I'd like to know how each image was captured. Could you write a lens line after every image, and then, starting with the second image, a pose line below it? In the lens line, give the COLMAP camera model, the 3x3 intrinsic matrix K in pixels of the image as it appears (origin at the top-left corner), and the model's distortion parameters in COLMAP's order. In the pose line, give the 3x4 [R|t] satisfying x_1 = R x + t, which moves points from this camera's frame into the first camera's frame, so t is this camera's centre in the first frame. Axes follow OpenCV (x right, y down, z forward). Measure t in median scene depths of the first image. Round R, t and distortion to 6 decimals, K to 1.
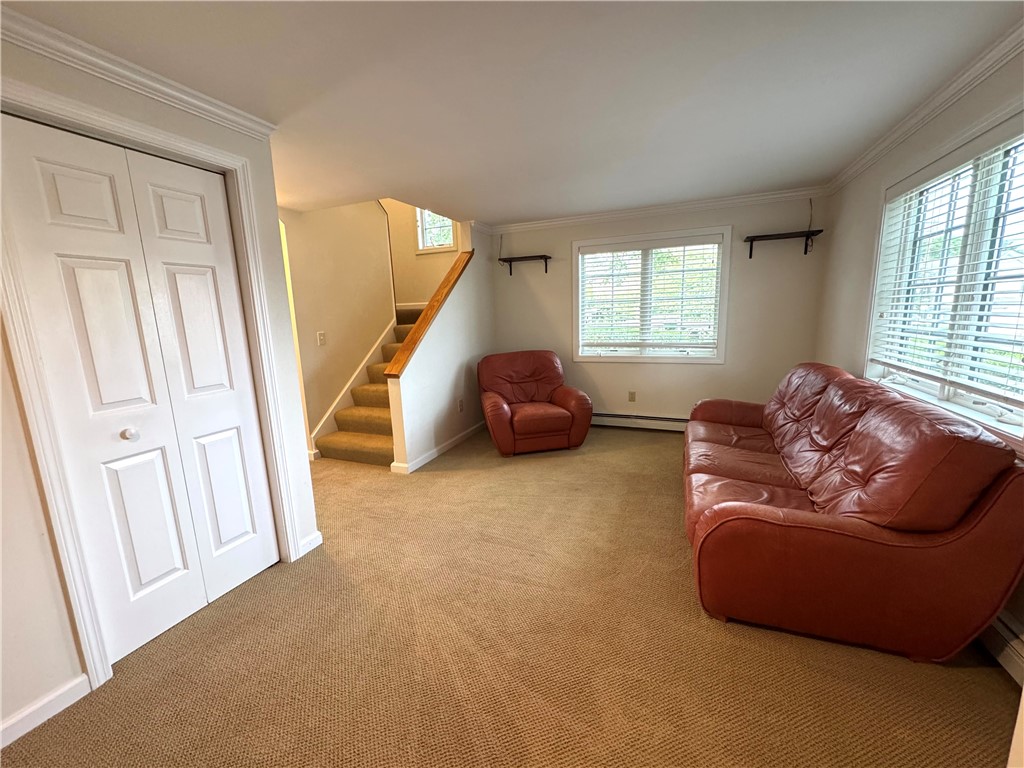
lens RADIAL K [[409.0, 0, 512.0], [0, 409.0, 384.0], [0, 0, 1]] dist [-0.003718, -0.000321]
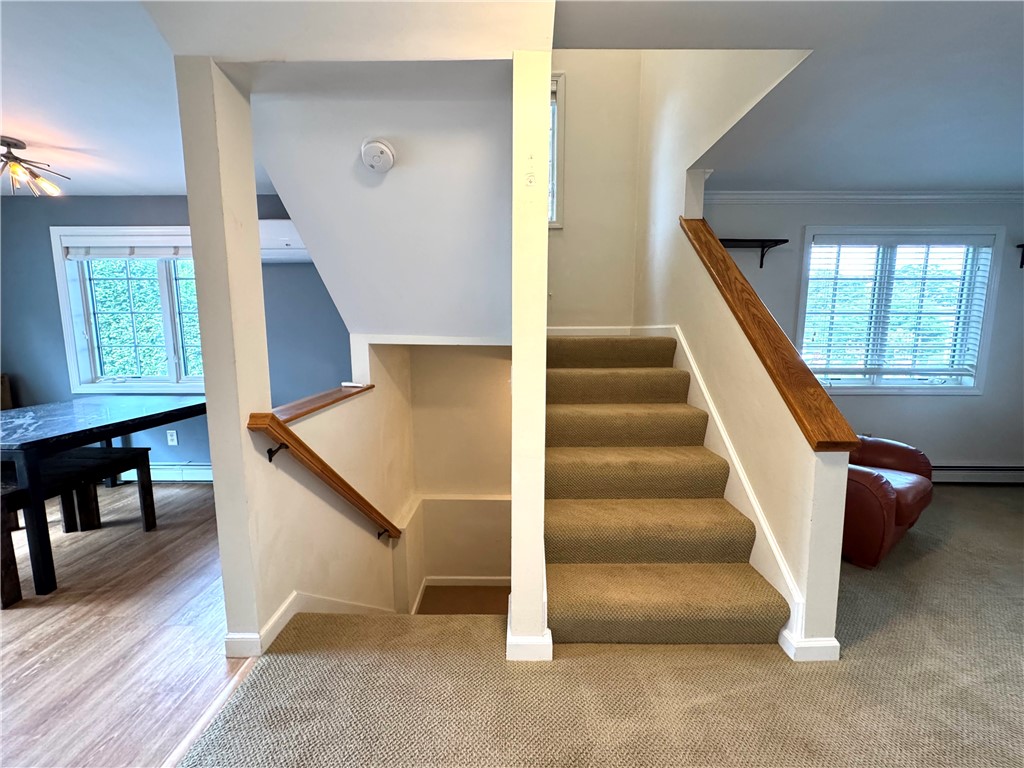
lens RADIAL K [[409.0, 0, 512.0], [0, 409.0, 384.0], [0, 0, 1]] dist [-0.003718, -0.000321]
pose [[0.929839, -0.012382, 0.367757, -0.599161], [0.031301, 0.998473, -0.045524, -0.060143], [-0.366632, 0.053841, 0.928807, 0.556067]]
